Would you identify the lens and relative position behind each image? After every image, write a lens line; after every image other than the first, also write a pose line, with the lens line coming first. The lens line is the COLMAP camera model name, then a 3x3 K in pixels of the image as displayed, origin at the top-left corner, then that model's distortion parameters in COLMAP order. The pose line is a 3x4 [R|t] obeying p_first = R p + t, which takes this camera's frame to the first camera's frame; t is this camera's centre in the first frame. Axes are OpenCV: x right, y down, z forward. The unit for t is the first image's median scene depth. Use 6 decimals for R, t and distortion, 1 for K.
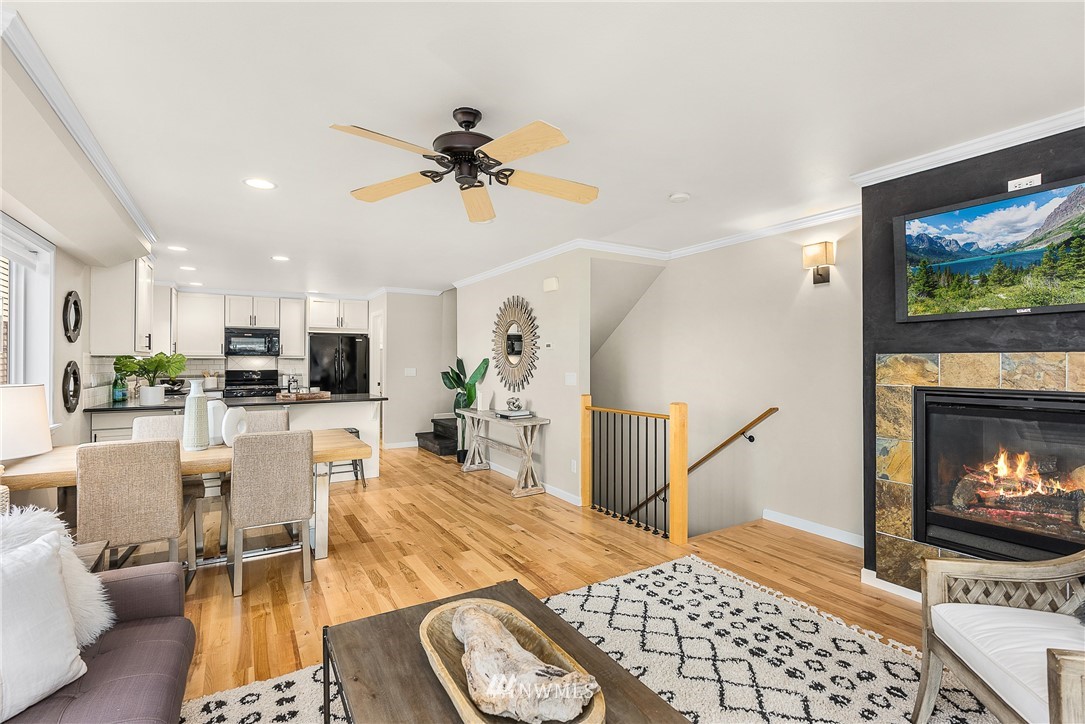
lens RADIAL K [[494.9, 0, 538.8], [0, 494.9, 368.4], [0, 0, 1]] dist [-0.008338, 0.001609]
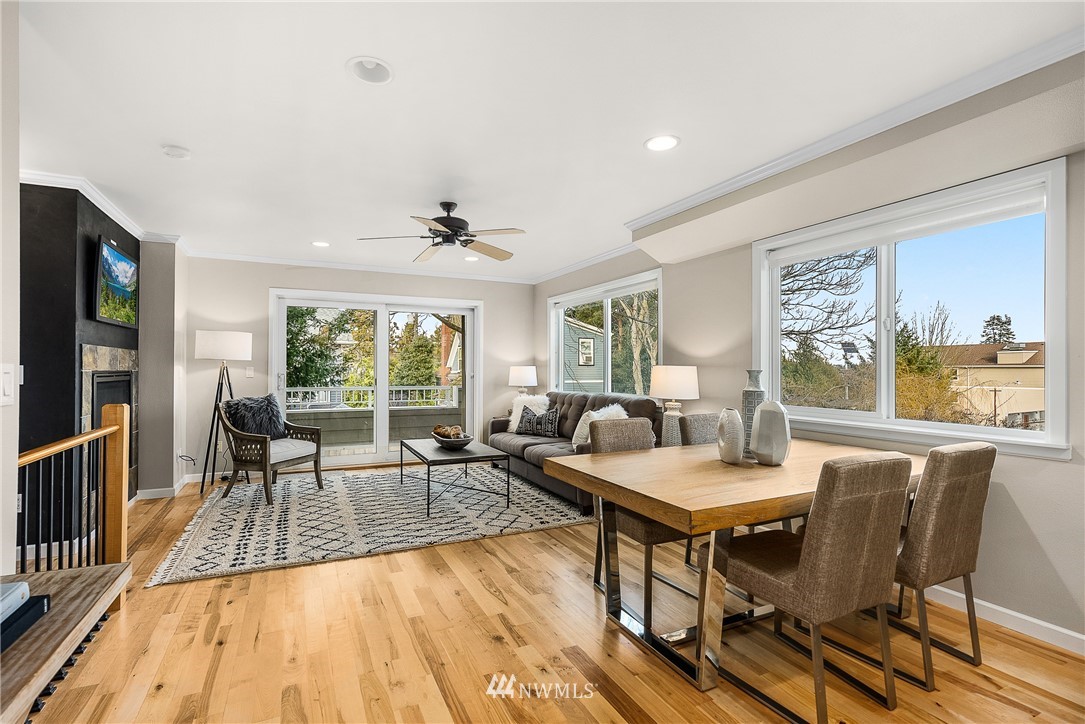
lens RADIAL K [[494.9, 0, 537.8], [0, 494.9, 360.3], [0, 0, 1]] dist [-0.008338, 0.001609]
pose [[-0.996583, -0.004795, 0.082463, -0.498758], [-0.005423, 0.999958, -0.007392, 0.011852], [-0.082424, -0.007814, -0.996567, 2.229638]]
